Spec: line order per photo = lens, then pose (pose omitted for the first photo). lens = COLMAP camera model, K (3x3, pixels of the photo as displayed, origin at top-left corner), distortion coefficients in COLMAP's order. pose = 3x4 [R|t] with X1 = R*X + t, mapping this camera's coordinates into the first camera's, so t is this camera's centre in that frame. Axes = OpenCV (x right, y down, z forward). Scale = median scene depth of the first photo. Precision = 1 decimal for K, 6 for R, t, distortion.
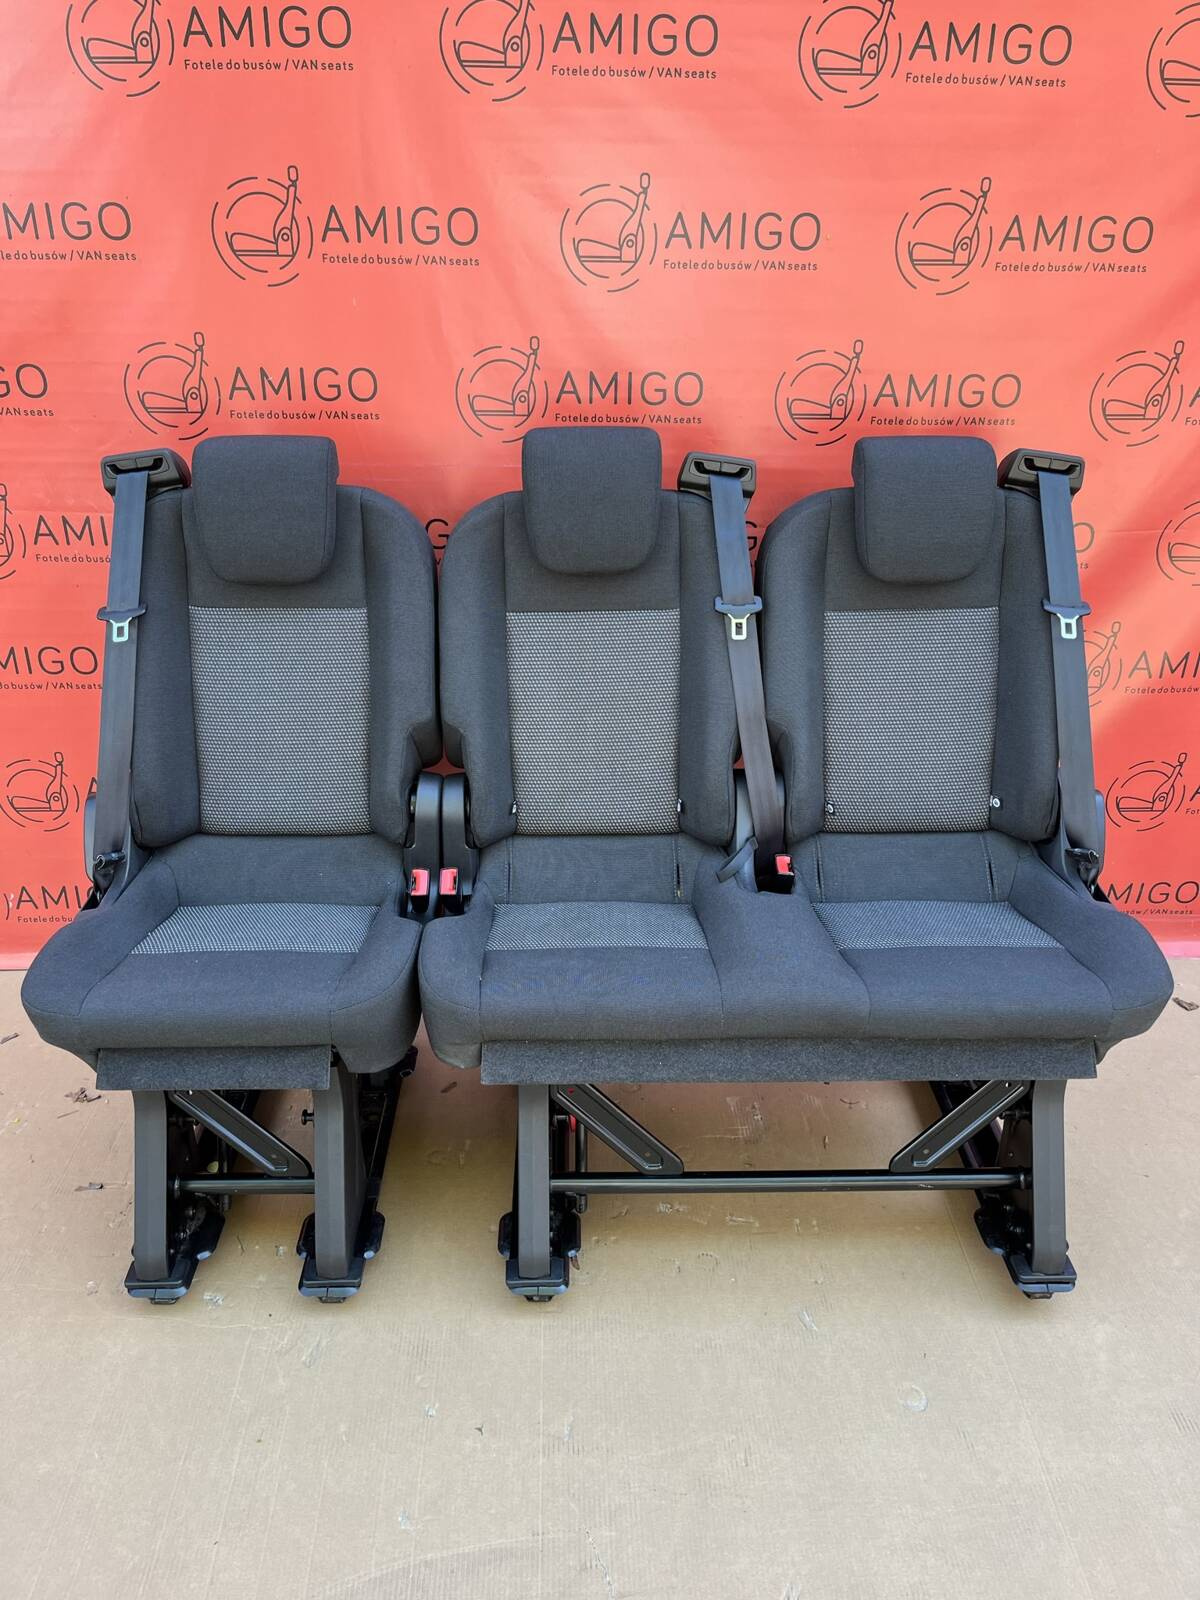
lens RADIAL K [[1208.2, 0, 601.3], [0, 1208.2, 804.8], [0, 0, 1]] dist [0.028447, -0.056154]
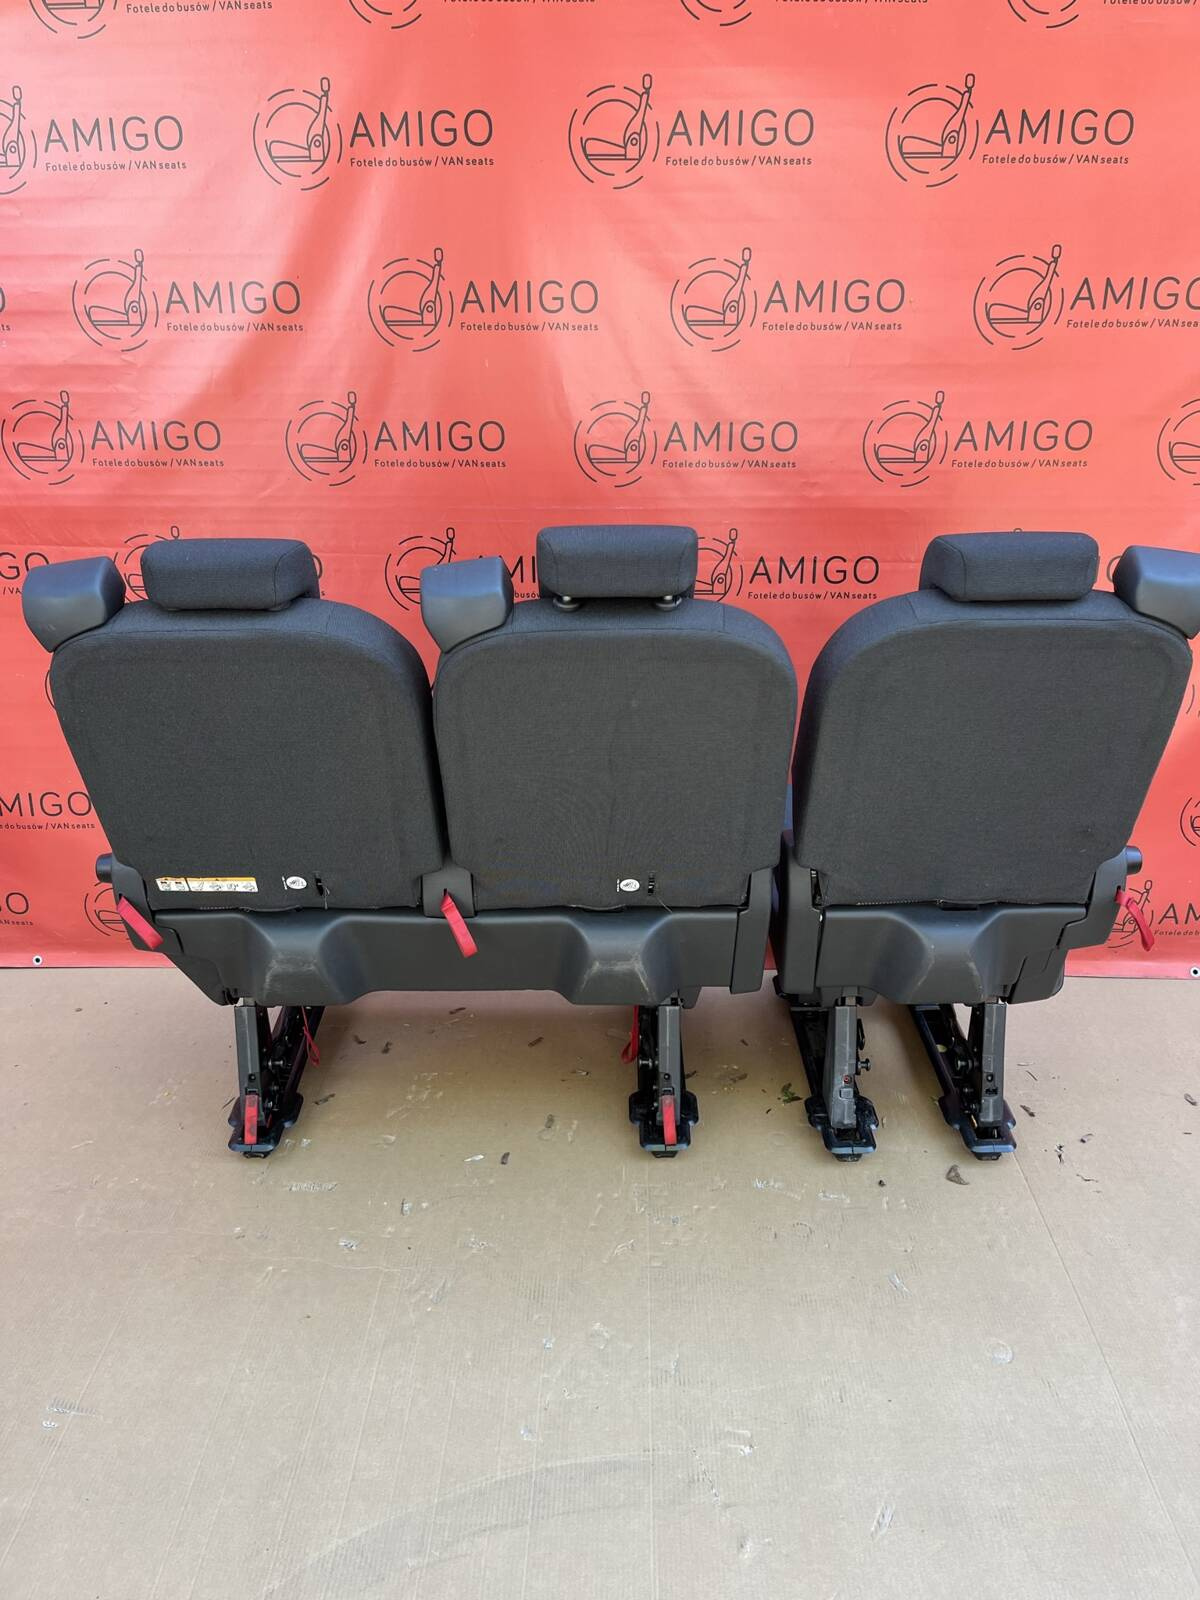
lens RADIAL K [[1208.2, 0, 591.7], [0, 1208.2, 803.5], [0, 0, 1]] dist [0.028447, -0.056154]
pose [[0.997599, 0.009381, -0.068611, -0.026896], [-0.014063, 0.997580, -0.068087, 0.076584], [0.067806, 0.068889, 0.995317, -0.099891]]
